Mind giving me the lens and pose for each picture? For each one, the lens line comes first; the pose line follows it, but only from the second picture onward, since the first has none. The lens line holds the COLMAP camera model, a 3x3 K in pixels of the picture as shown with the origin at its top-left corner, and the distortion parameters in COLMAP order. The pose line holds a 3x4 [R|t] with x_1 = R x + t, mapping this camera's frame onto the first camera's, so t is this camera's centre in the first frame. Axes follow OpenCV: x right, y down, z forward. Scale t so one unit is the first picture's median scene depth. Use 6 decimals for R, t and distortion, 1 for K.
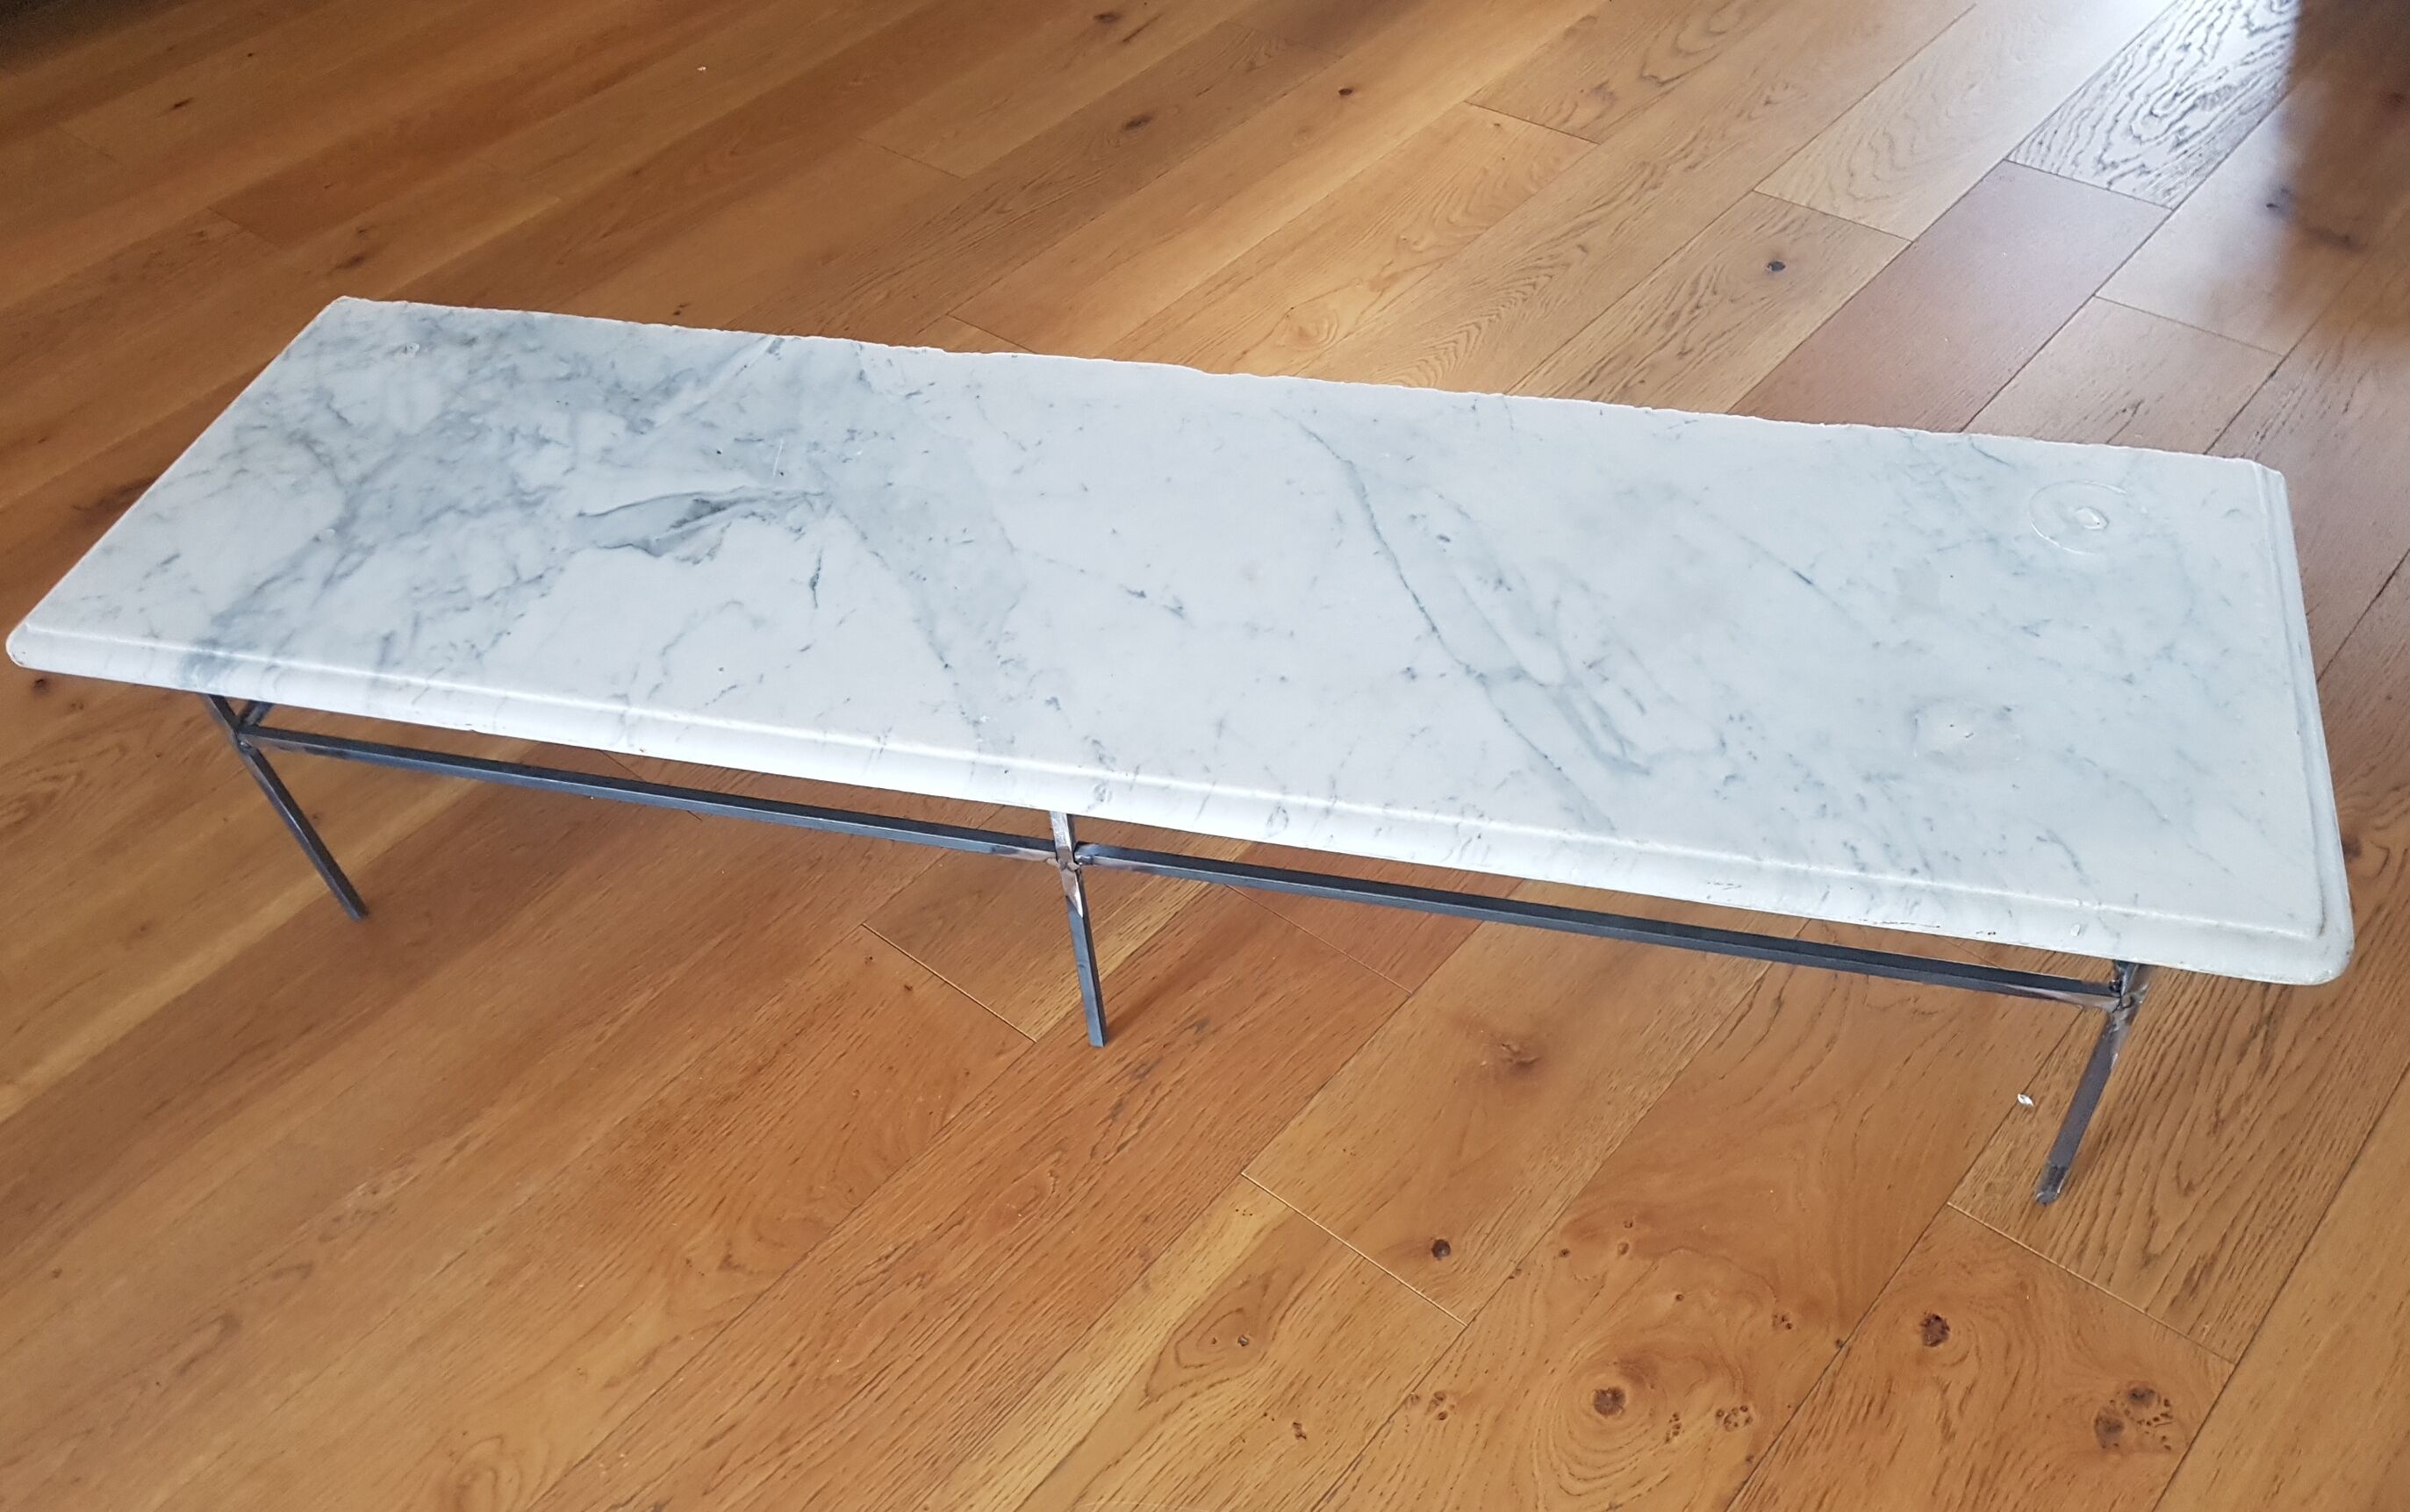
lens RADIAL K [[2068.0, 0, 1205.0], [0, 2068.0, 756.0], [0, 0, 1]] dist [-0.007771, -0.008595]
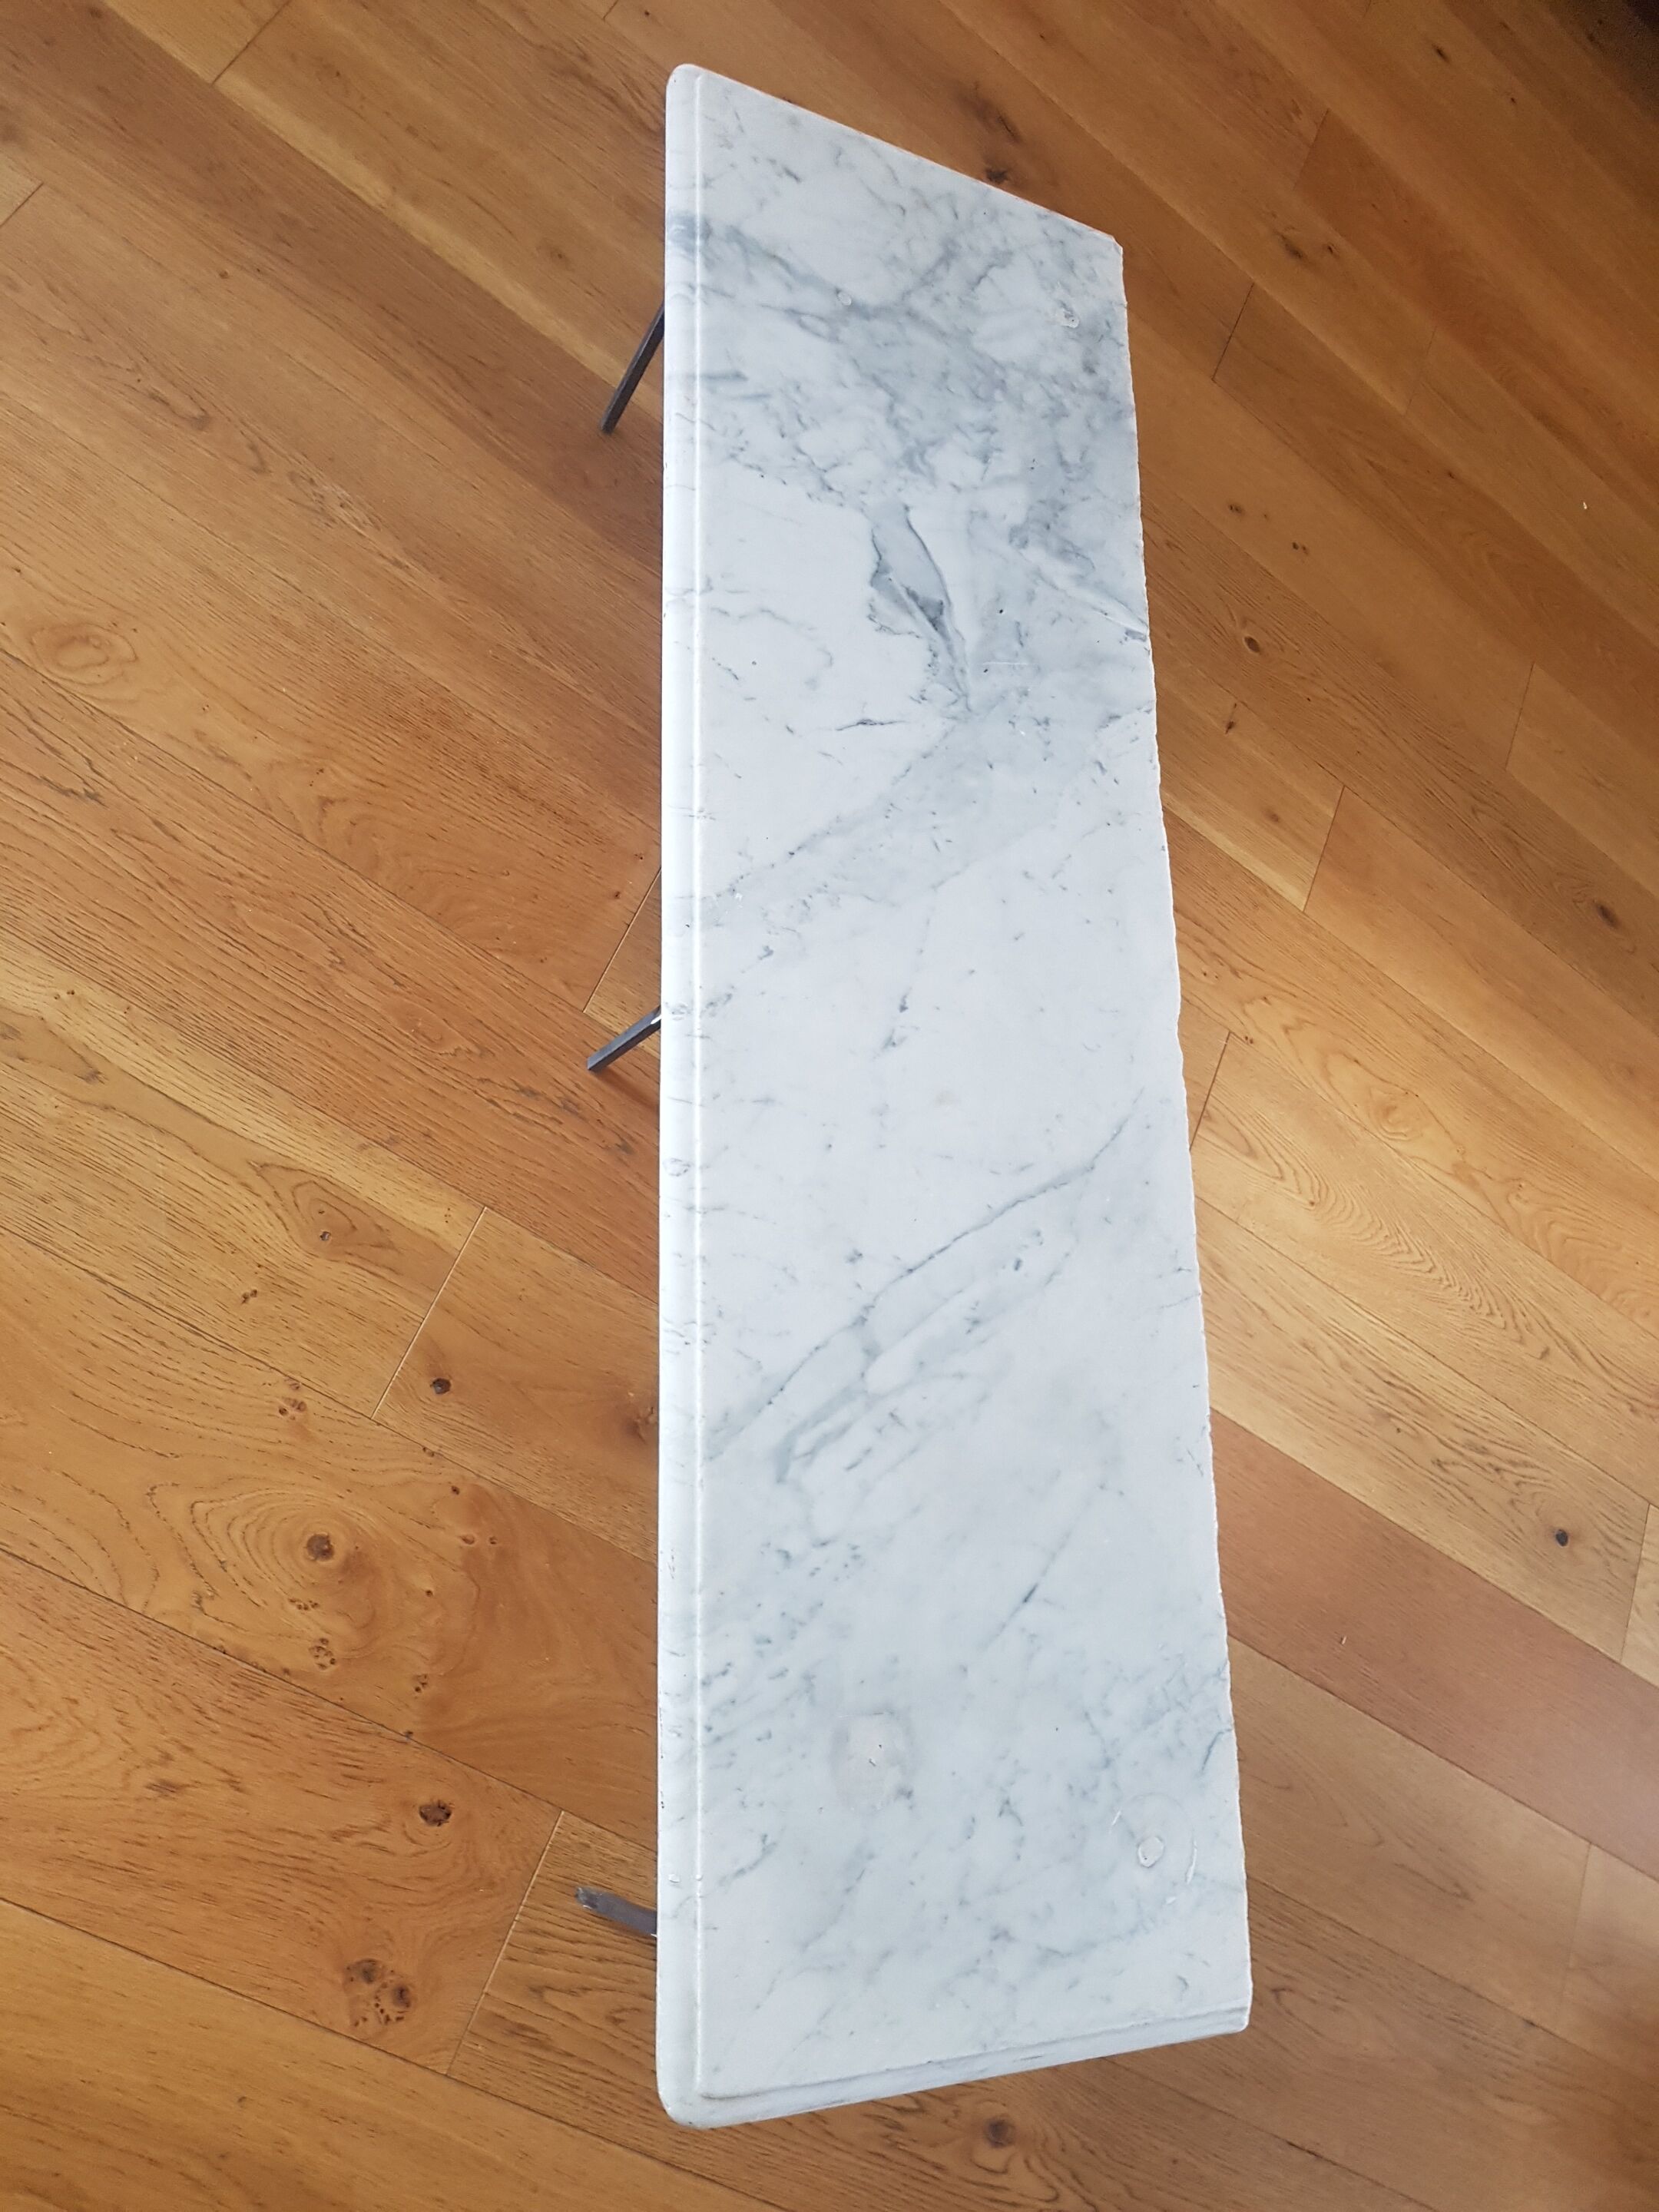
lens RADIAL K [[1831.5, 0, 906.1], [0, 1831.5, 1094.9], [0, 0, 1]] dist [-0.008672, -0.012320]
pose [[0.213434, 0.975005, -0.061741, 0.074599], [-0.954771, 0.221562, 0.198300, -0.259563], [0.207023, 0.016624, 0.978195, 0.036381]]
